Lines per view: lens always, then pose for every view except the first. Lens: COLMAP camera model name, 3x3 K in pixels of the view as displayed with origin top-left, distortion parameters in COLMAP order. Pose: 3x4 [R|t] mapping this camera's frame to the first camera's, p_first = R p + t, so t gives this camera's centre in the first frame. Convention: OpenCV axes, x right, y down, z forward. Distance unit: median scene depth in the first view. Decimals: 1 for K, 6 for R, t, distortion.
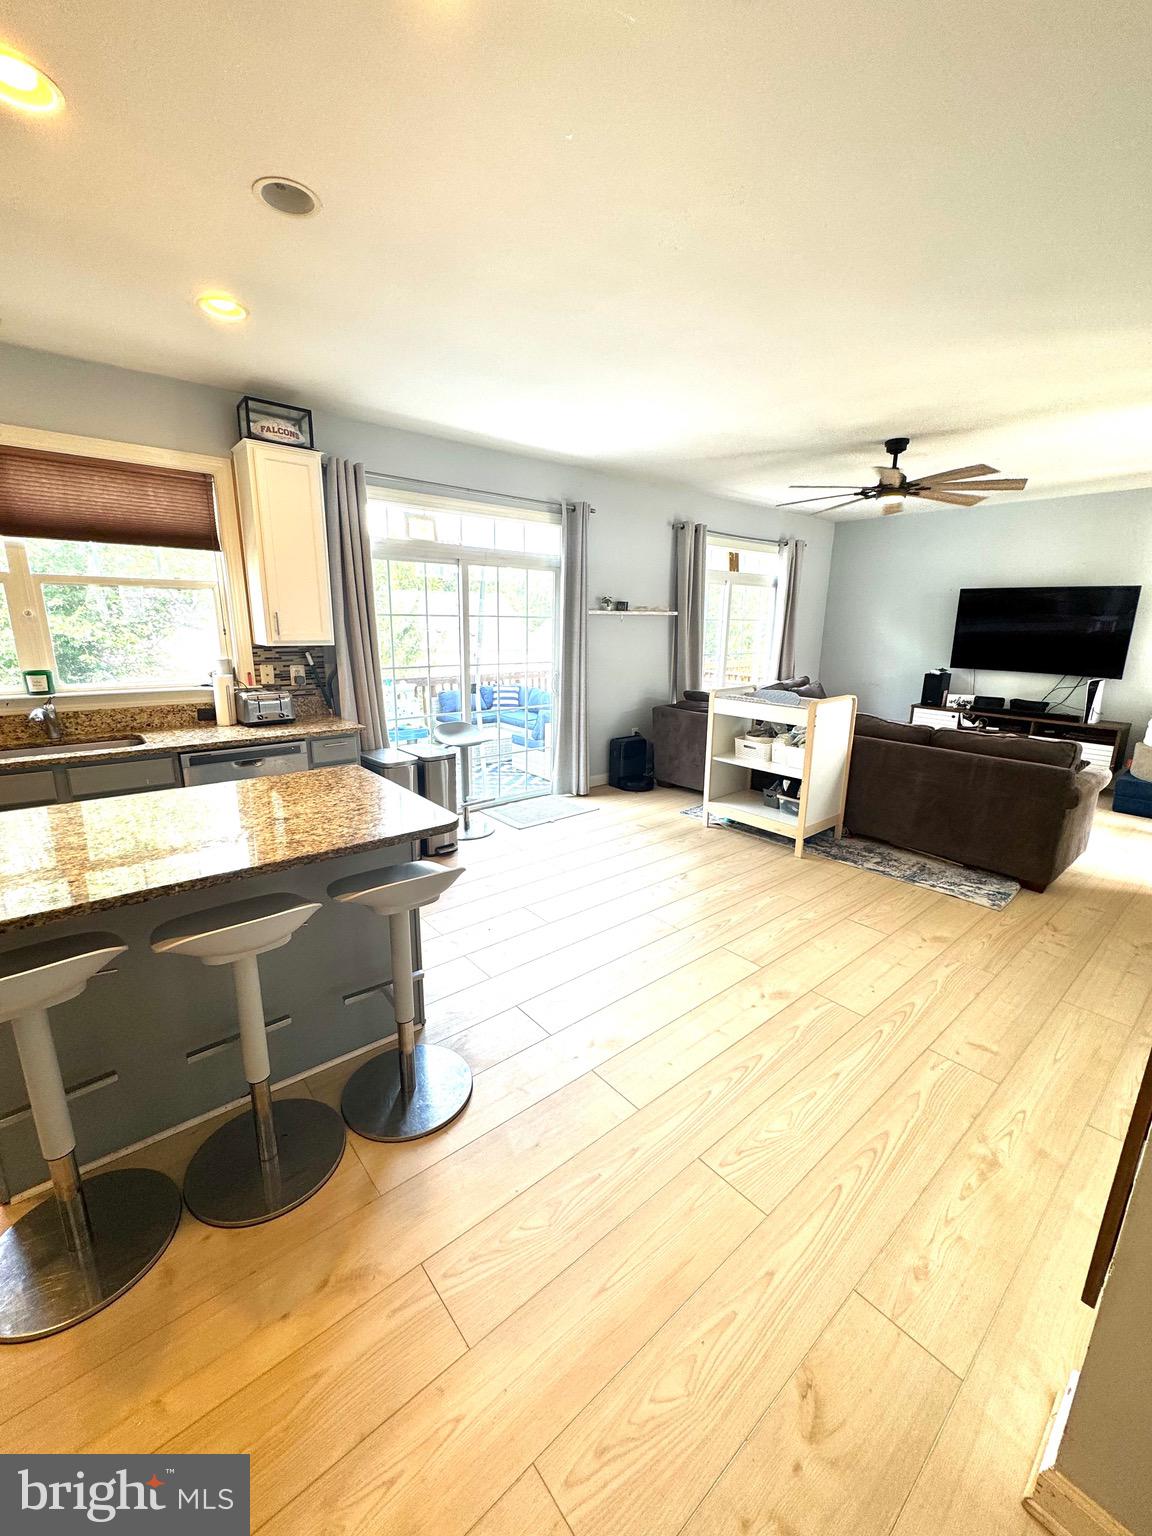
lens RADIAL K [[612.5, 0, 574.4], [0, 612.5, 769.8], [0, 0, 1]] dist [-0.000111, 0.000578]
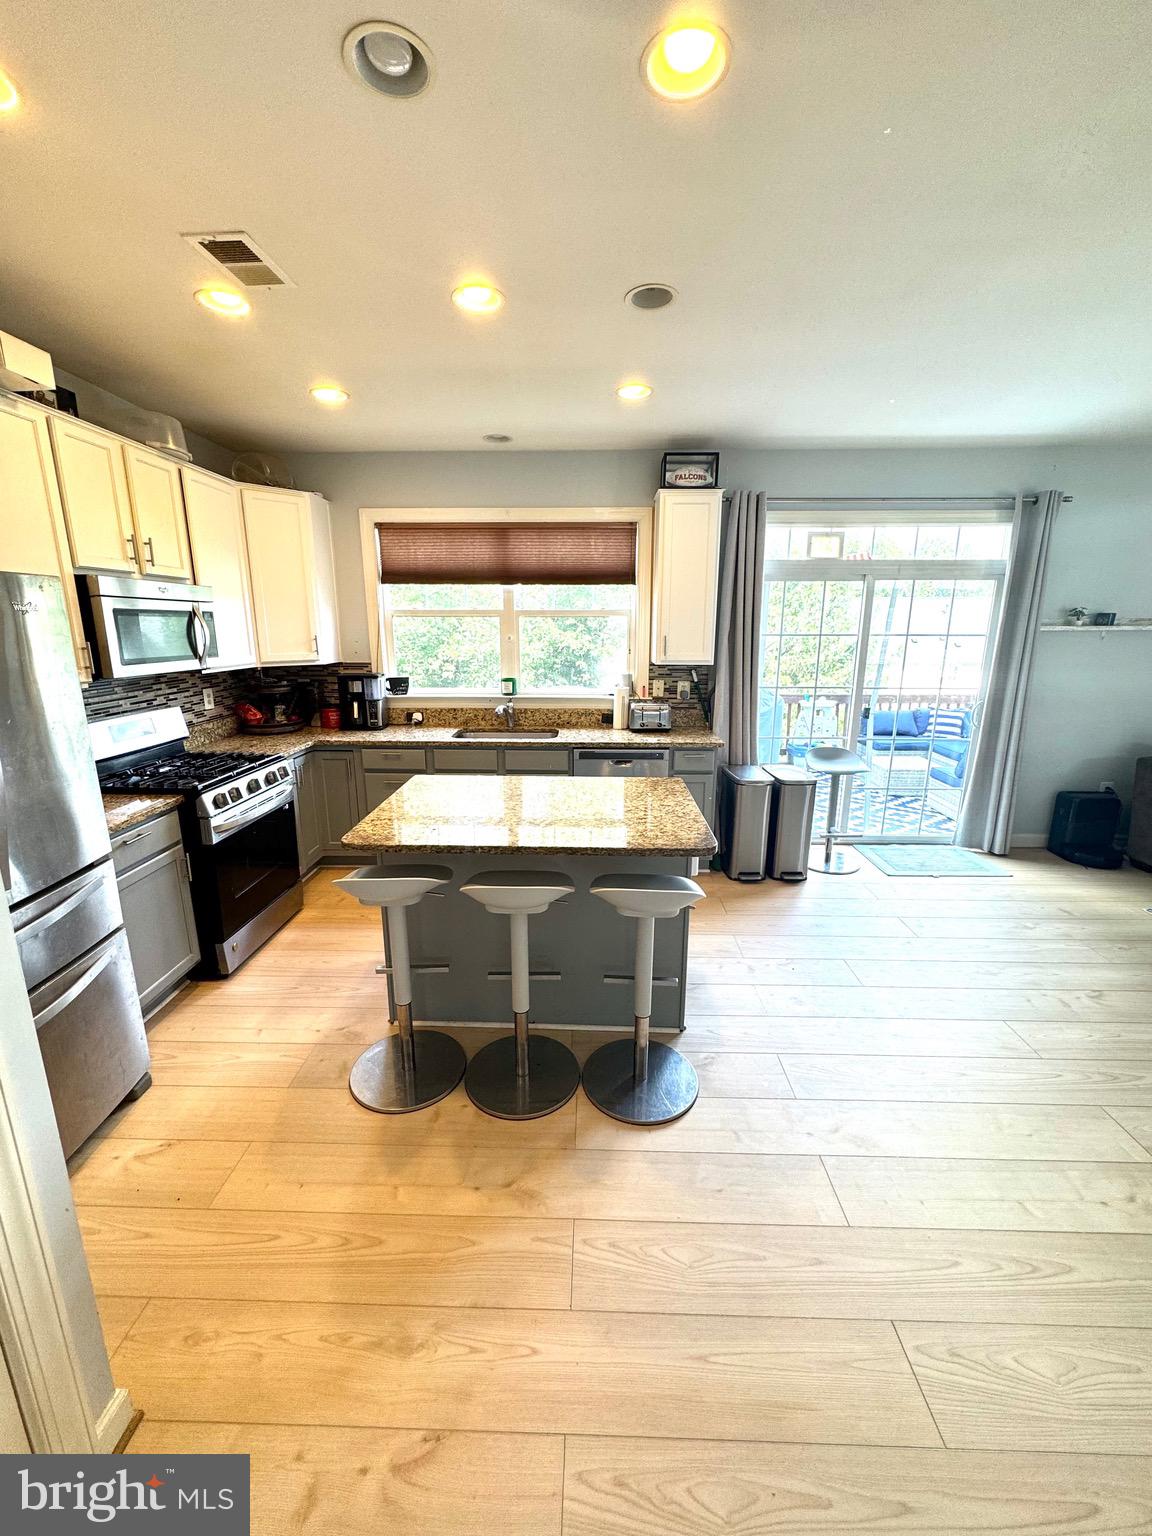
lens RADIAL K [[612.5, 0, 574.4], [0, 612.5, 769.8], [0, 0, 1]] dist [-0.000111, 0.000578]
pose [[0.747705, 0.140000, -0.649105, 0.159786], [-0.148249, 0.988043, 0.042335, -0.030819], [0.647271, 0.064575, 0.759520, 0.032466]]
